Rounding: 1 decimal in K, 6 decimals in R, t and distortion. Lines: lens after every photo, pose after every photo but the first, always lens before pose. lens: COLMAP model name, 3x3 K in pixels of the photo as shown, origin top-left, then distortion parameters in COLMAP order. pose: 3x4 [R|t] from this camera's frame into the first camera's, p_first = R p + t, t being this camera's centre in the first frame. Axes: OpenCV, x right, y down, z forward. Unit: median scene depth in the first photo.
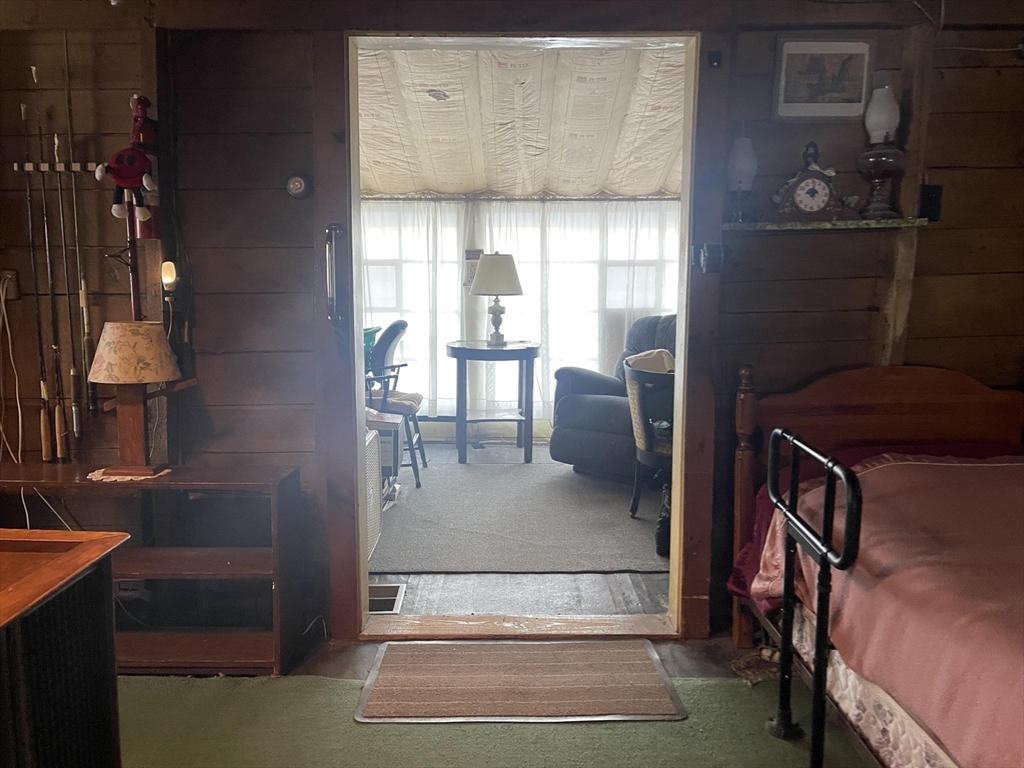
lens RADIAL K [[761.7, 0, 512.0], [0, 761.7, 384.0], [0, 0, 1]] dist [0.056455, -0.052843]
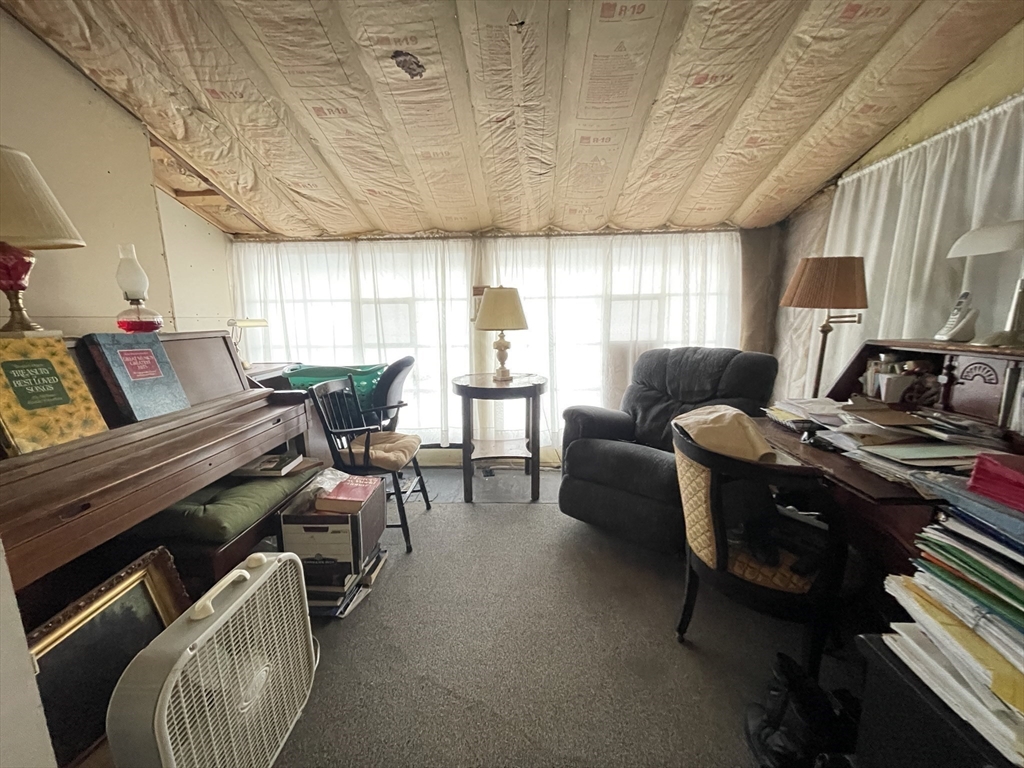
lens RADIAL K [[409.7, 0, 507.3], [0, 409.7, 384.8], [0, 0, 1]] dist [-0.003571, -0.000041]
pose [[0.998622, -0.007023, -0.052008, 0.013263], [0.008001, 0.999795, 0.018617, -0.053897], [0.051867, -0.019007, 0.998473, 0.455110]]
